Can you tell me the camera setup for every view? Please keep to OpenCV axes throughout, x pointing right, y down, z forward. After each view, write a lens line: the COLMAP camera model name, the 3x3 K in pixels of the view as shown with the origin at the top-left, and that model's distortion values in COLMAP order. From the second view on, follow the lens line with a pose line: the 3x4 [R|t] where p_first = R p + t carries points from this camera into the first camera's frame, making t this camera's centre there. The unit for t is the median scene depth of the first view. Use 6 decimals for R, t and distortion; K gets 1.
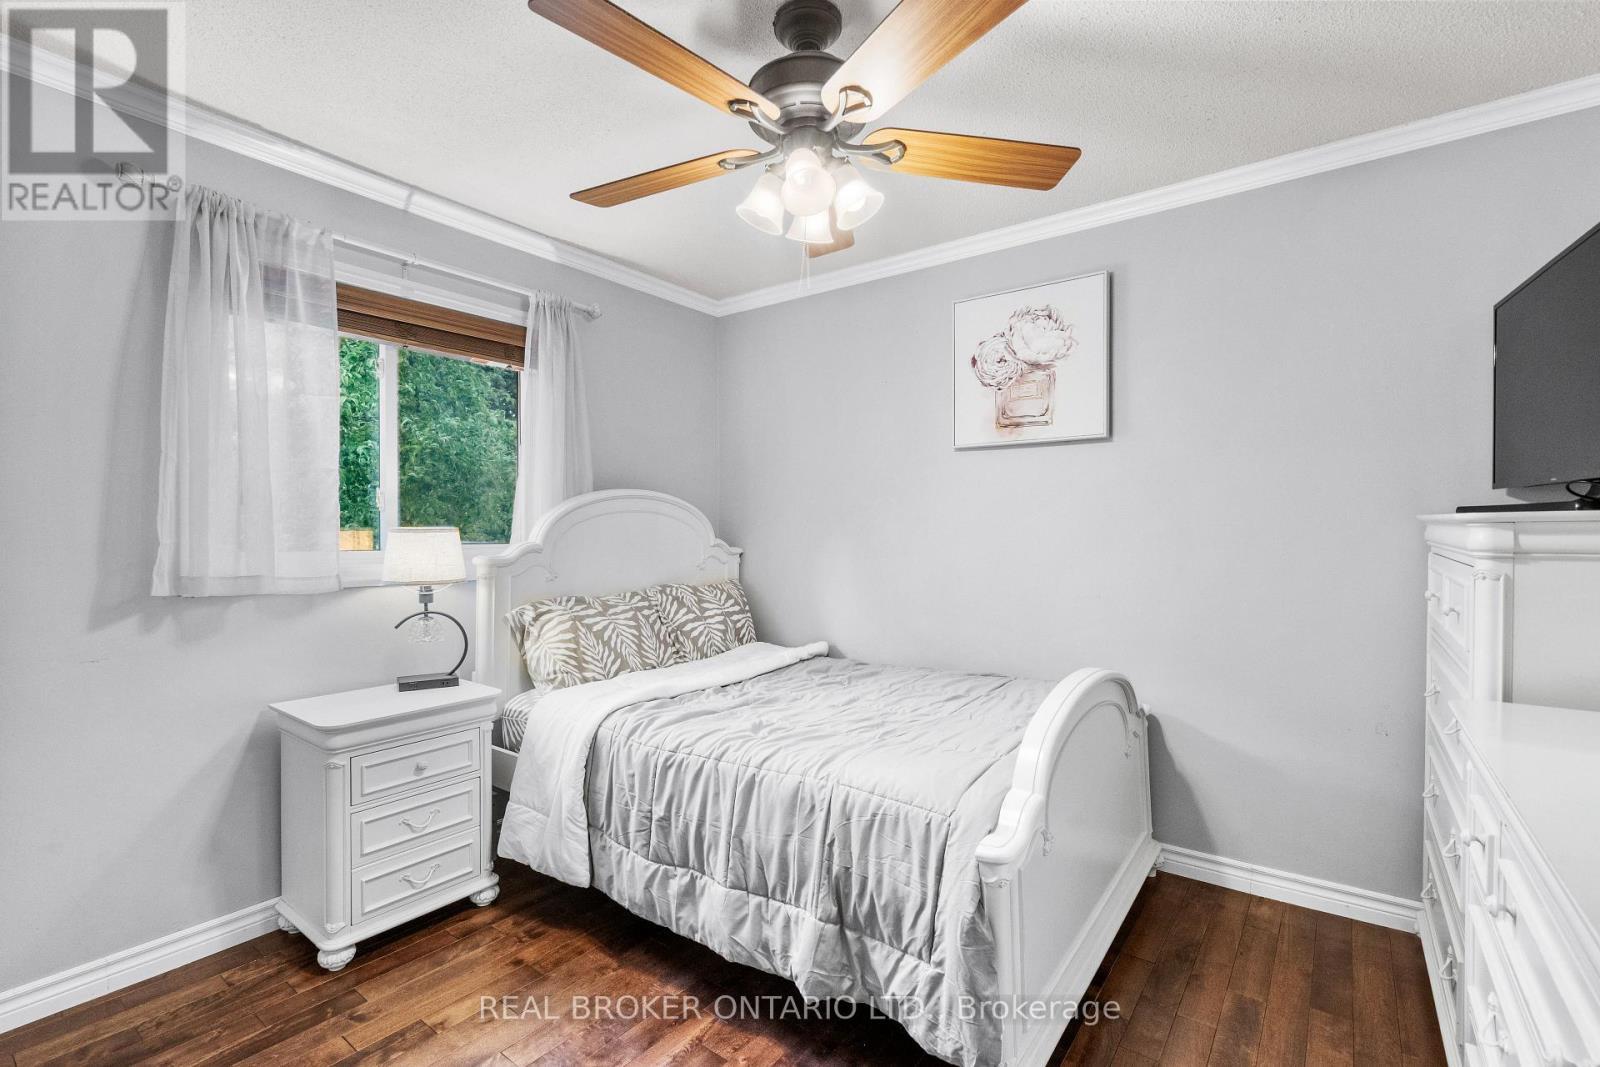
lens RADIAL K [[734.7, 0, 796.8], [0, 734.7, 531.4], [0, 0, 1]] dist [0.001188, 0.003062]
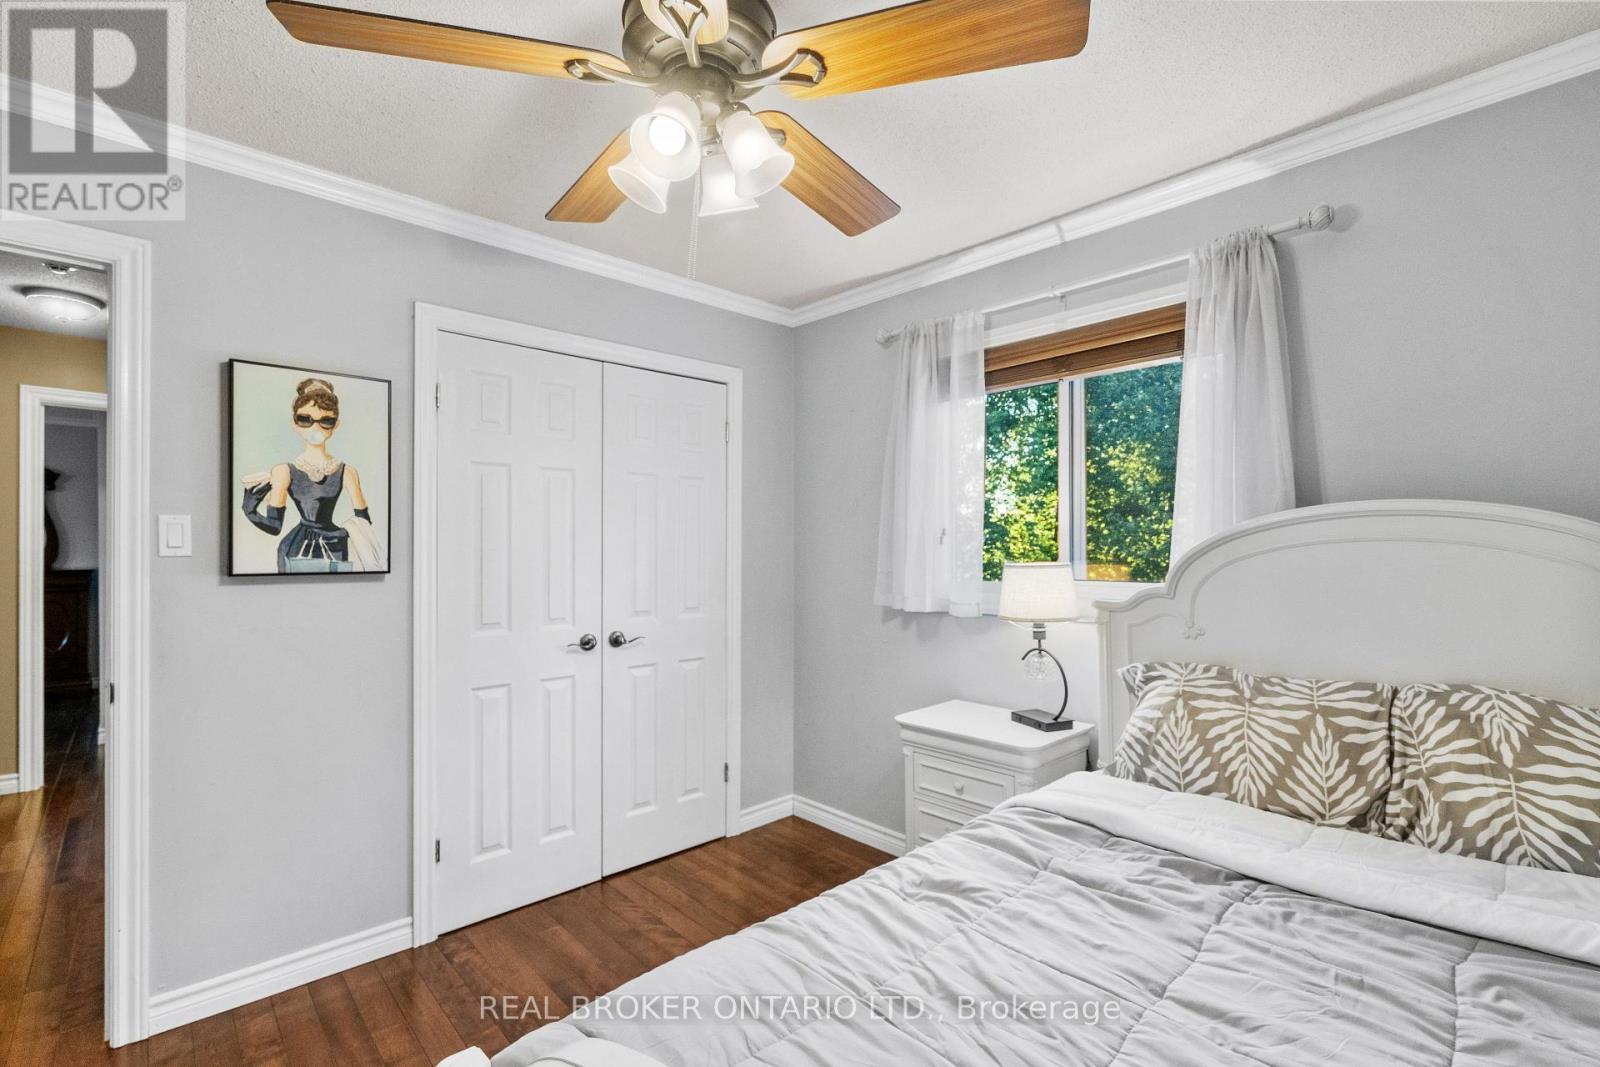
lens RADIAL K [[734.7, 0, 796.4], [0, 734.7, 544.1], [0, 0, 1]] dist [0.001188, 0.003062]
pose [[-0.181411, -0.003604, -0.983401, 0.486634], [-0.002127, 0.999992, -0.003273, -0.024995], [0.983405, 0.001498, -0.181417, 0.795492]]
